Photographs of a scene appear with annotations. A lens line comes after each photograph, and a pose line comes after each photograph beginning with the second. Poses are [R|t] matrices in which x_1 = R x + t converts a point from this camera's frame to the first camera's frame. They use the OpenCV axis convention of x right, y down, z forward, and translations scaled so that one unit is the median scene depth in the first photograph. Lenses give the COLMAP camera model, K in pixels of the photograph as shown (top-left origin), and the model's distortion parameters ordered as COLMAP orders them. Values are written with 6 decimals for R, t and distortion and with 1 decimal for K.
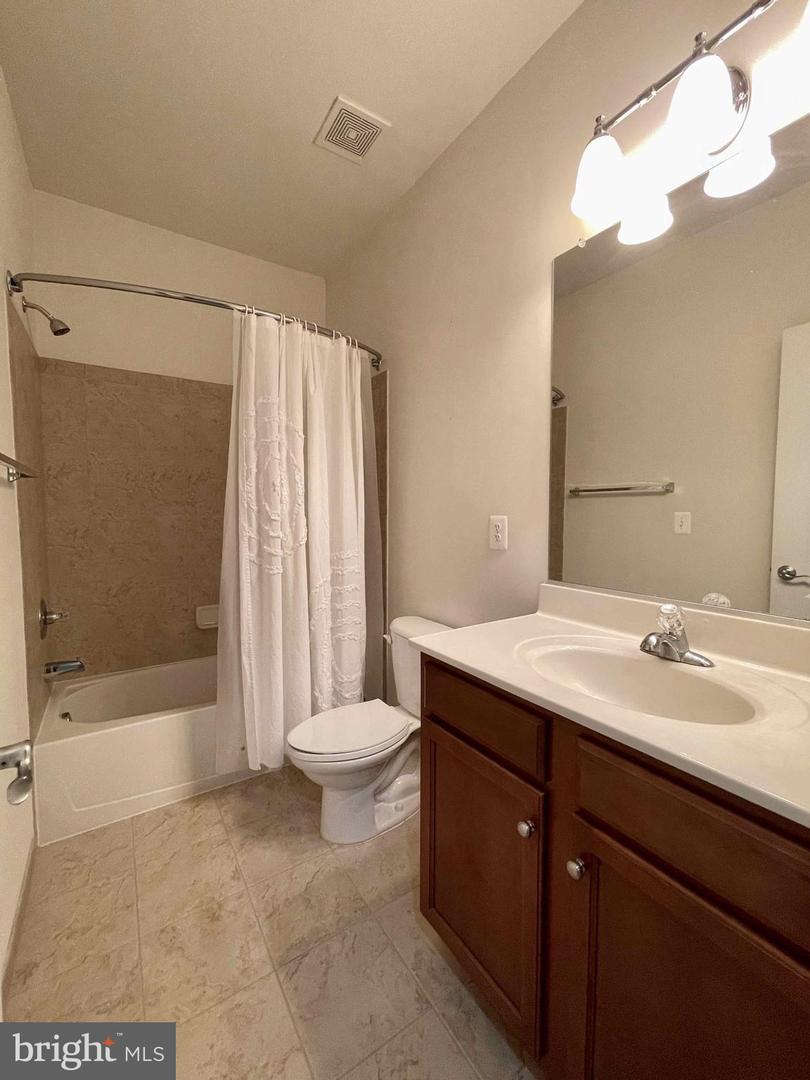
lens RADIAL K [[435.4, 0, 405.0], [0, 435.4, 540.0], [0, 0, 1]] dist [0.000863, -0.006058]
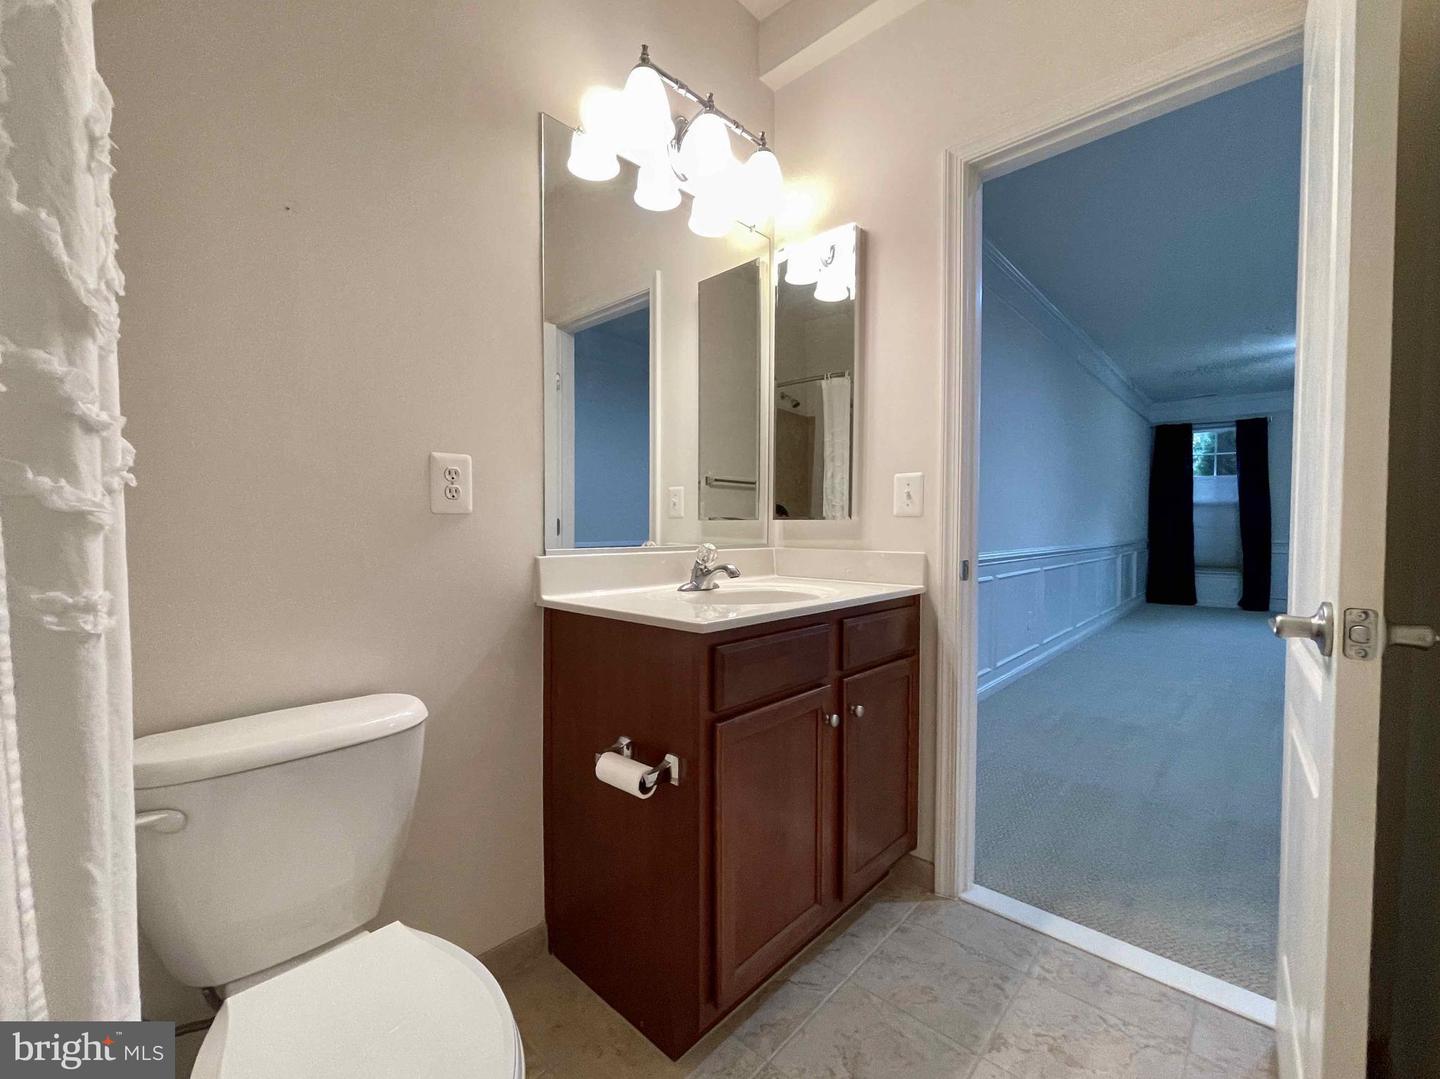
lens RADIAL K [[589.3, 0, 711.8], [0, 589.3, 547.7], [0, 0, 1]] dist [-0.026484, 0.020732]
pose [[-0.220837, -0.032854, 0.974757, -0.580806], [0.058655, 0.997176, 0.046898, 0.048376], [-0.973545, 0.067532, -0.218287, 0.794557]]
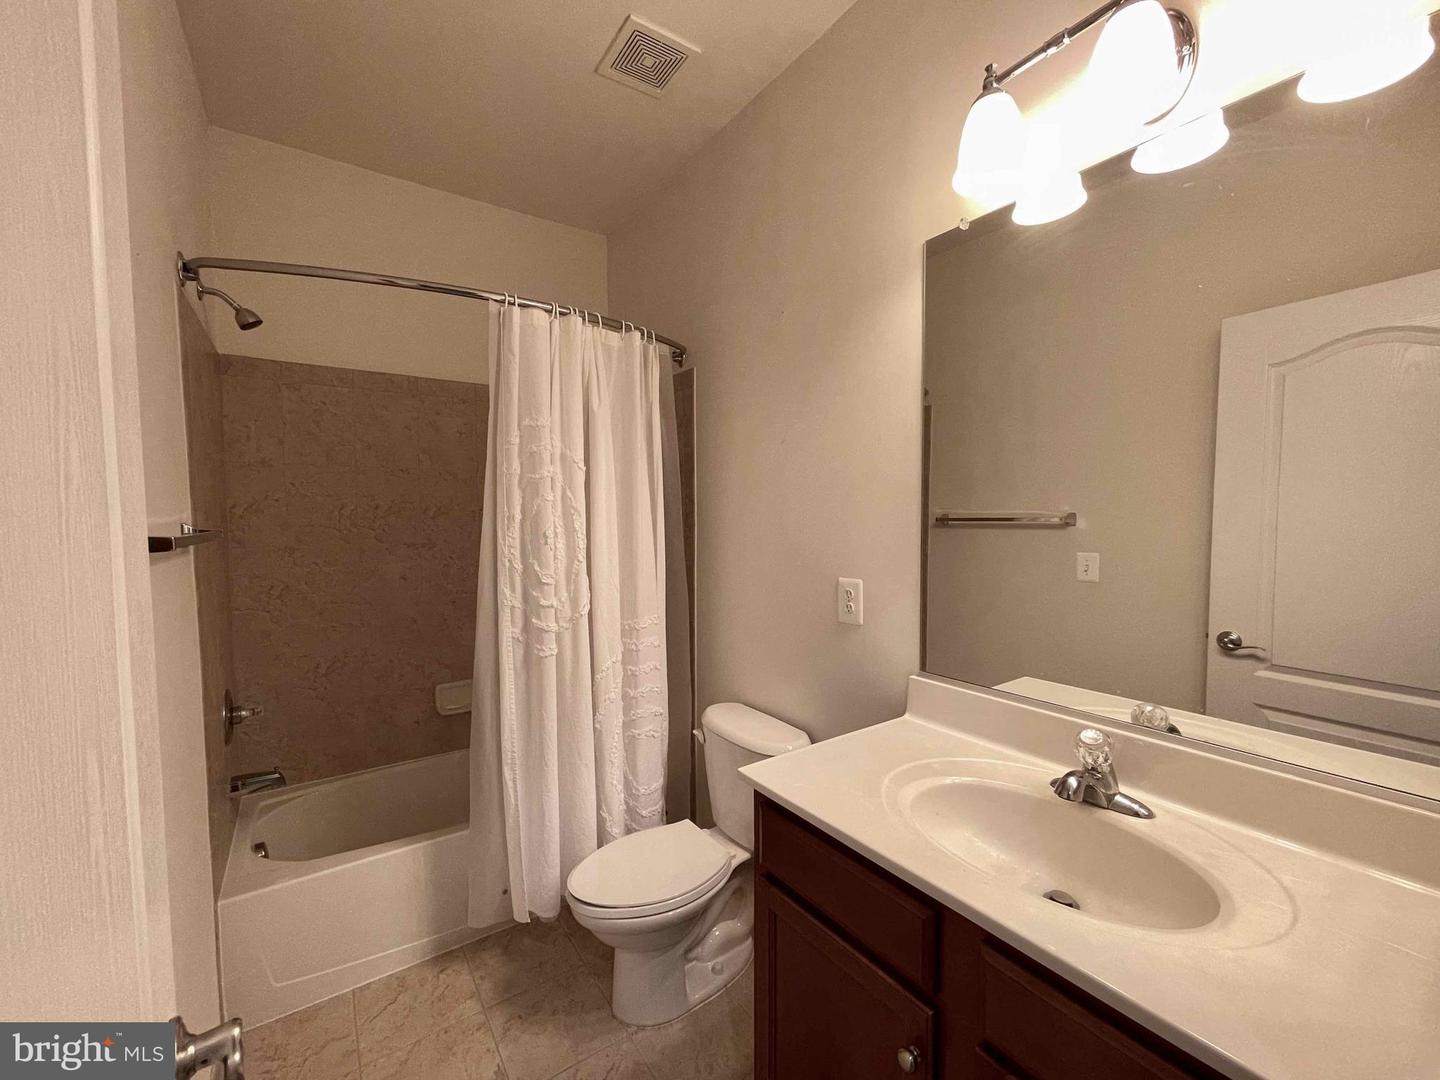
lens RADIAL K [[580.5, 0, 714.3], [0, 580.5, 547.7], [0, 0, 1]] dist [0.000863, -0.006058]
pose [[0.999845, -0.007530, 0.015938, -0.030428], [0.007591, 0.999964, -0.003741, -0.100075], [-0.015910, 0.003861, 0.999866, 0.012681]]
